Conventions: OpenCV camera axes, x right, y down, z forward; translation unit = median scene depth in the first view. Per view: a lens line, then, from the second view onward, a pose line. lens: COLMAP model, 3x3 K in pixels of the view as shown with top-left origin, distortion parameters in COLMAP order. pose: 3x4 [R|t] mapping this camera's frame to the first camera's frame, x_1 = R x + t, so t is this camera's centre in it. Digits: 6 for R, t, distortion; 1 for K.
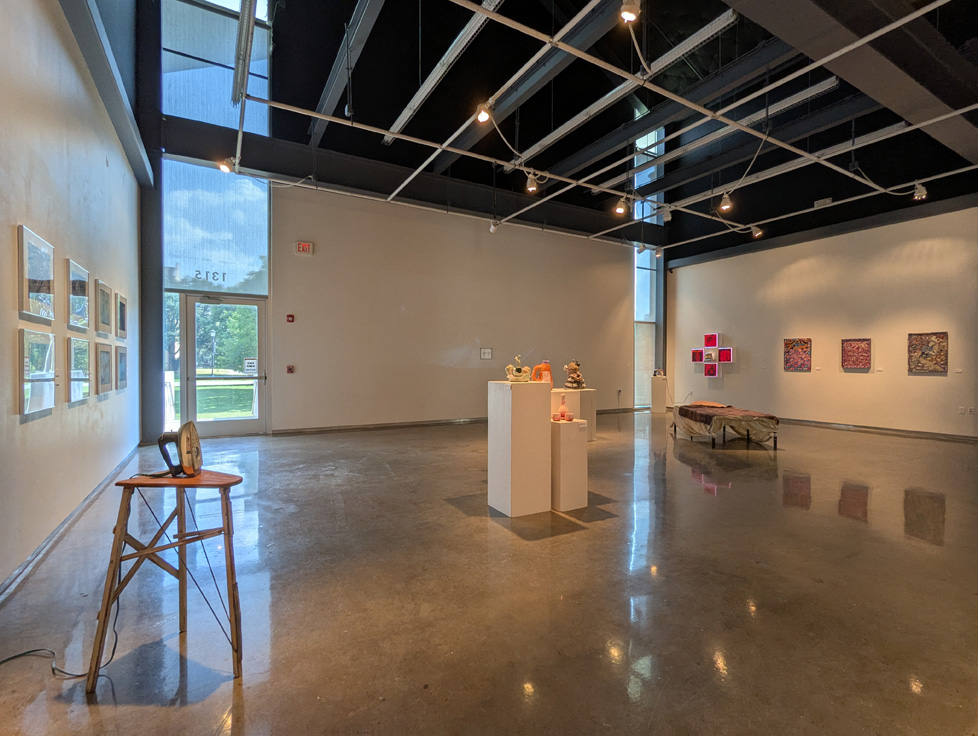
lens RADIAL K [[467.8, 0, 489.0], [0, 467.8, 368.0], [0, 0, 1]] dist [0.002336, 0.000244]
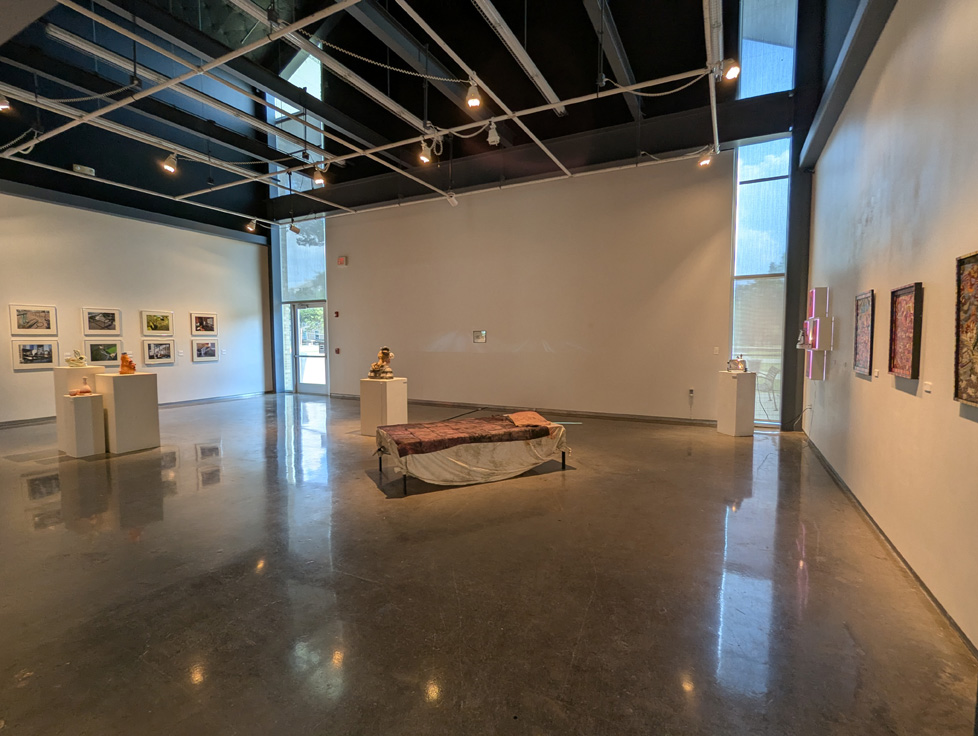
lens RADIAL K [[462.5, 0, 489.0], [0, 462.5, 368.0], [0, 0, 1]] dist [-0.003815, -0.000486]
pose [[0.537453, 0.051069, -0.841746, 0.750734], [0.001264, 0.998115, 0.061363, -0.023126], [0.843293, -0.034044, 0.536375, 0.486584]]
